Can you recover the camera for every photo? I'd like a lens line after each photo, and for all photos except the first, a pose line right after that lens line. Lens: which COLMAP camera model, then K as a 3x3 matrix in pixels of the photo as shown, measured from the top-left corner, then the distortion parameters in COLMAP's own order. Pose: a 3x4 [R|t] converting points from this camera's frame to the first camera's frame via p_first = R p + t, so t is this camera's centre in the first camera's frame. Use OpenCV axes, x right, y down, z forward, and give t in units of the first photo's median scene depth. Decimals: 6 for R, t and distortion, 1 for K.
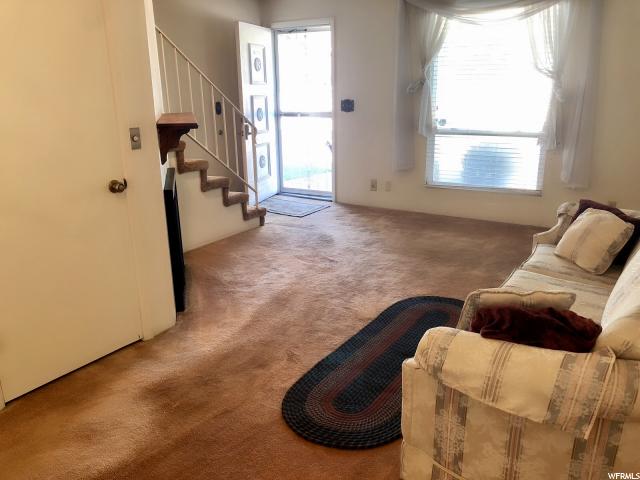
lens RADIAL K [[521.6, 0, 323.7], [0, 521.6, 238.5], [0, 0, 1]] dist [0.041805, -0.060220]
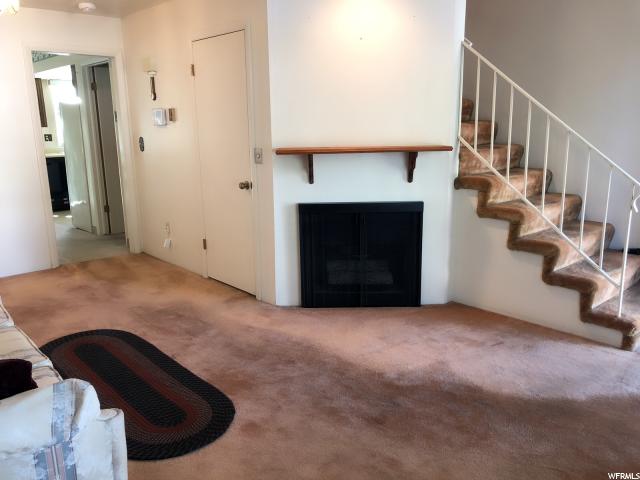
lens RADIAL K [[521.6, 0, 323.7], [0, 521.6, 238.5], [0, 0, 1]] dist [0.041805, -0.060220]
pose [[-0.285321, 0.215452, -0.933902, 0.585373], [-0.247349, 0.924844, 0.288931, -0.267381], [0.925964, 0.313438, -0.210586, 0.934619]]
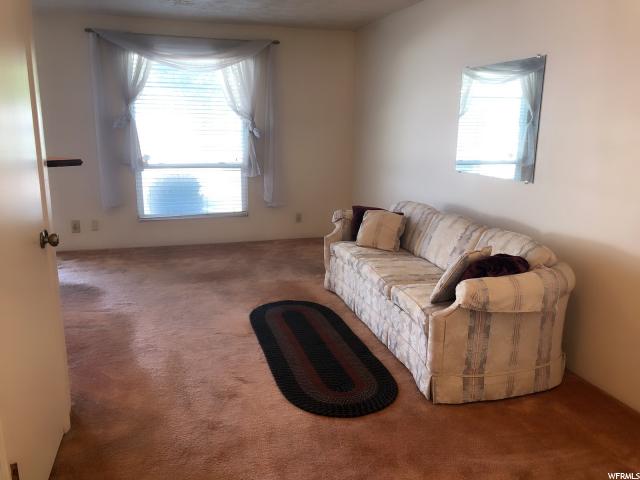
lens RADIAL K [[521.6, 0, 323.7], [0, 521.6, 238.5], [0, 0, 1]] dist [0.041805, -0.060220]
pose [[0.640020, -0.140516, 0.755400, -0.425648], [0.192579, 0.981091, 0.019334, -0.021690], [-0.743833, 0.133100, 0.654979, 0.106273]]
